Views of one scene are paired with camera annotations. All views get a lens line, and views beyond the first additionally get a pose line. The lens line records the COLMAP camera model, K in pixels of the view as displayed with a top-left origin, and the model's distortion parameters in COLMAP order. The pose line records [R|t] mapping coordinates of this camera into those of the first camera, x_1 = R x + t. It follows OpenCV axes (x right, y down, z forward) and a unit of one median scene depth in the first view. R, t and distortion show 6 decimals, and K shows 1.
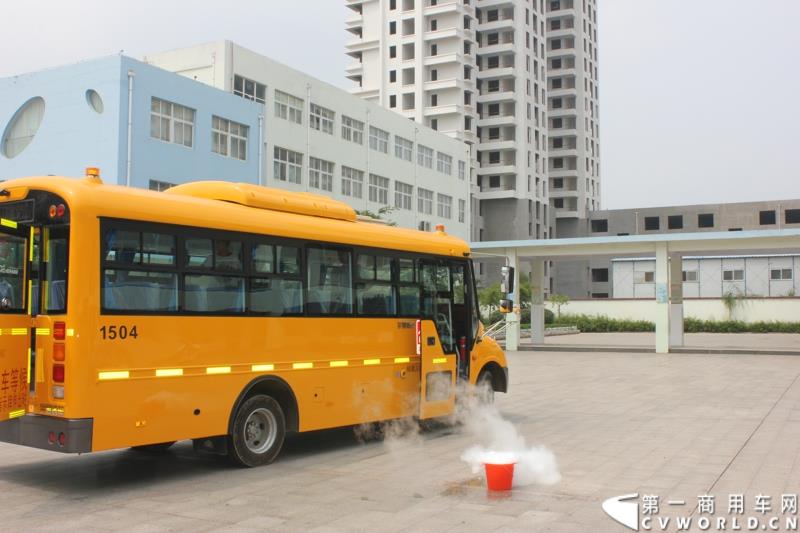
lens RADIAL K [[877.7, 0, 402.4], [0, 877.7, 280.0], [0, 0, 1]] dist [-0.124731, 0.163279]
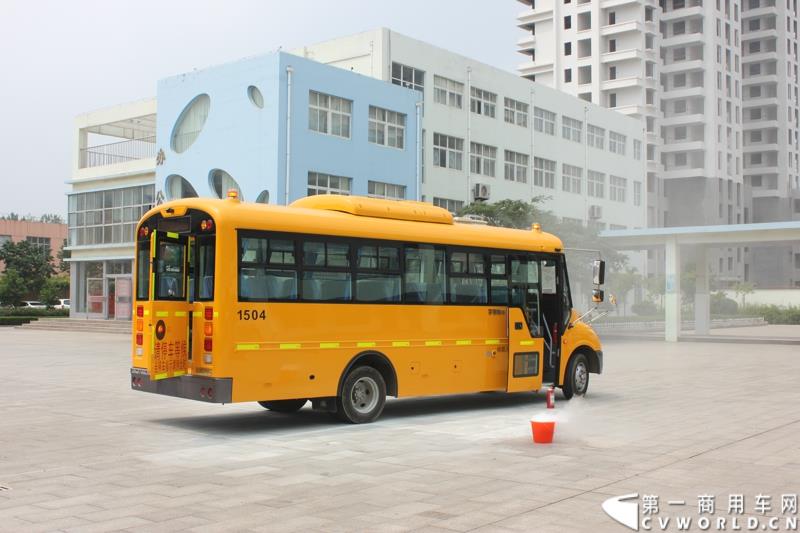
lens RADIAL K [[969.4, 0, 399.9], [0, 969.4, 280.3], [0, 0, 1]] dist [-0.086837, 0.092360]
pose [[0.978866, 0.000411, -0.204504, 0.046611], [0.002745, 0.999881, 0.015151, -0.003485], [0.204486, -0.015392, 0.978748, -0.095217]]
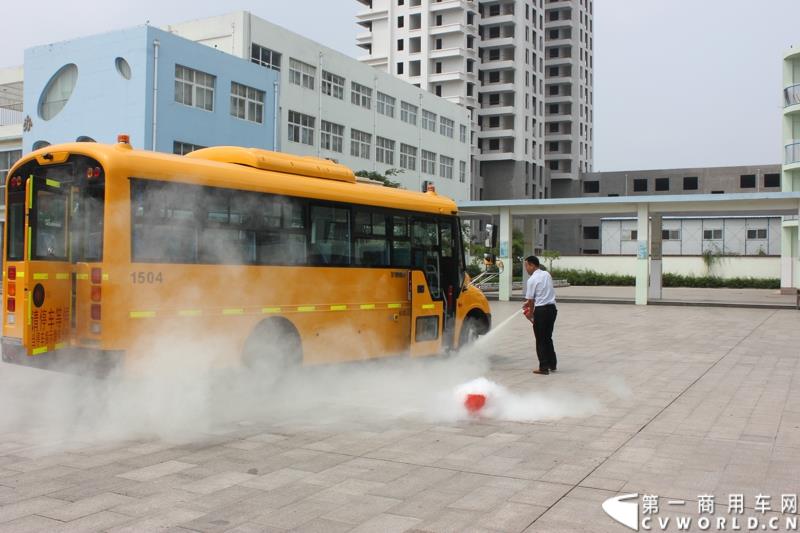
lens RADIAL K [[820.3, 0, 401.0], [0, 820.3, 278.7], [0, 0, 1]] dist [-0.137062, 0.156079]
pose [[0.999886, 0.011139, -0.010153, 0.005904], [-0.010584, 0.998528, 0.053192, 0.000065], [0.010730, -0.053079, 0.998533, -0.019302]]
